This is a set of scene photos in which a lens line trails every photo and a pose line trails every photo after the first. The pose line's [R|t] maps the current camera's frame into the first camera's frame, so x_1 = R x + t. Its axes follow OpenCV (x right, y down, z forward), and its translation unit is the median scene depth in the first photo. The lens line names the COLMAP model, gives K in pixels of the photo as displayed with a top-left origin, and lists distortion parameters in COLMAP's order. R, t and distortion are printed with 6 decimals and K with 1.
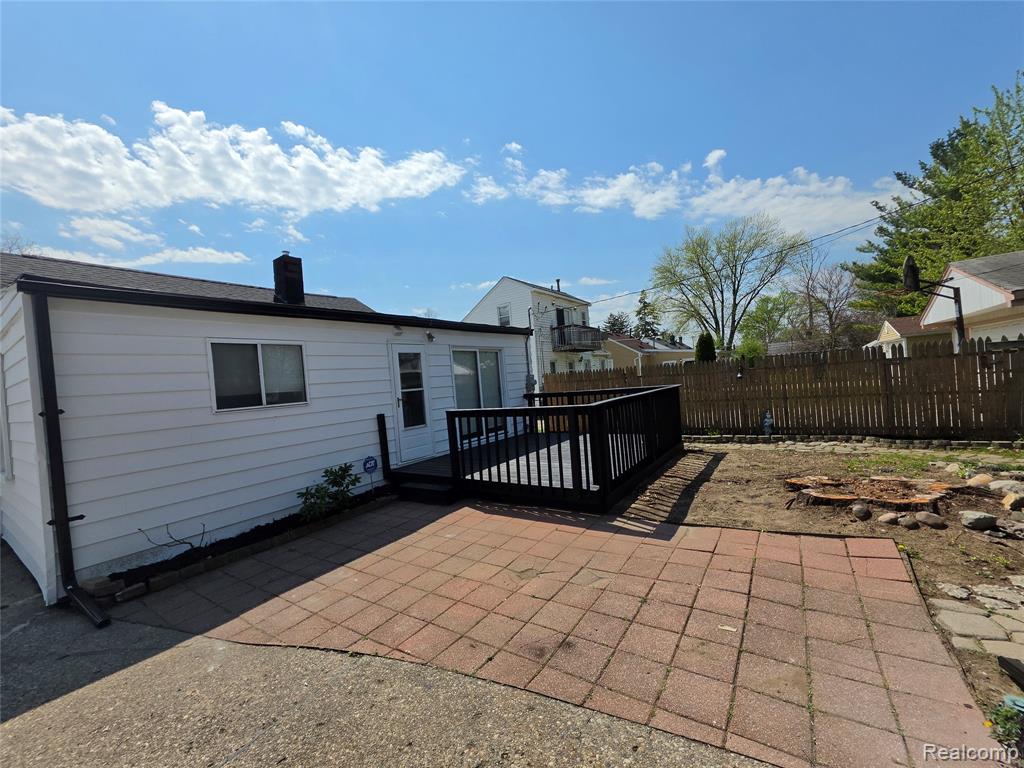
lens RADIAL K [[411.3, 0, 509.4], [0, 411.3, 384.3], [0, 0, 1]] dist [-0.004121, 0.000140]
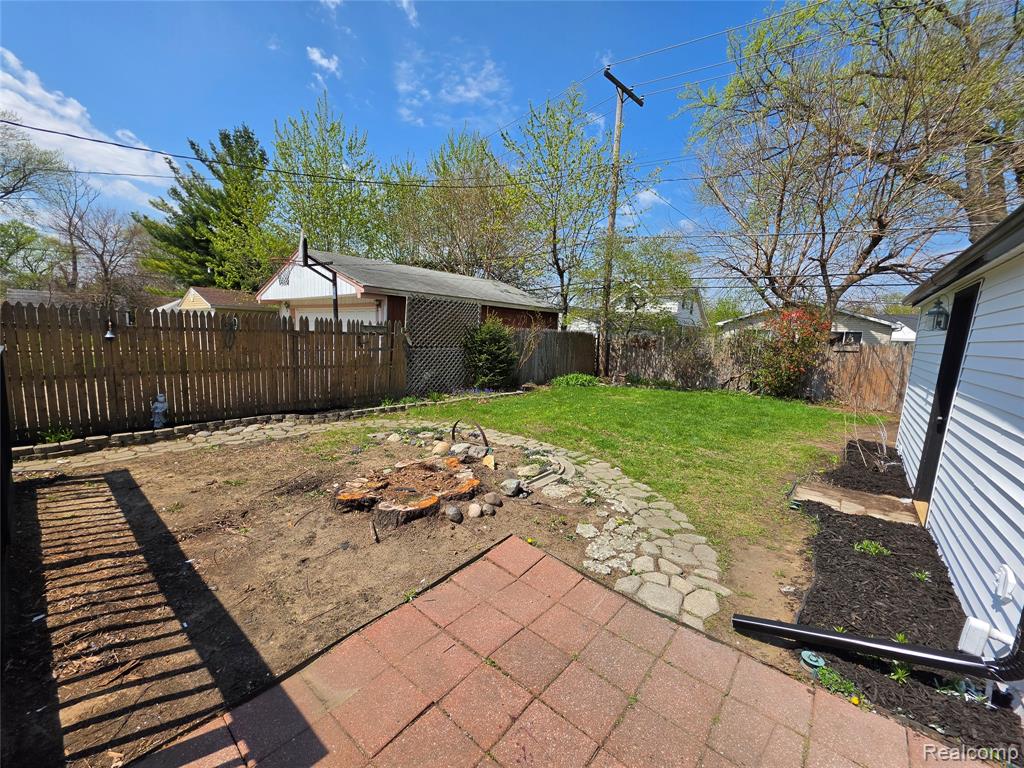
lens RADIAL K [[411.3, 0, 509.4], [0, 411.3, 384.3], [0, 0, 1]] dist [-0.004121, 0.000140]
pose [[0.095769, -0.041622, 0.994533, 0.015917], [-0.040803, 0.998122, 0.045701, -0.002198], [-0.994567, -0.044956, 0.093891, 0.561333]]
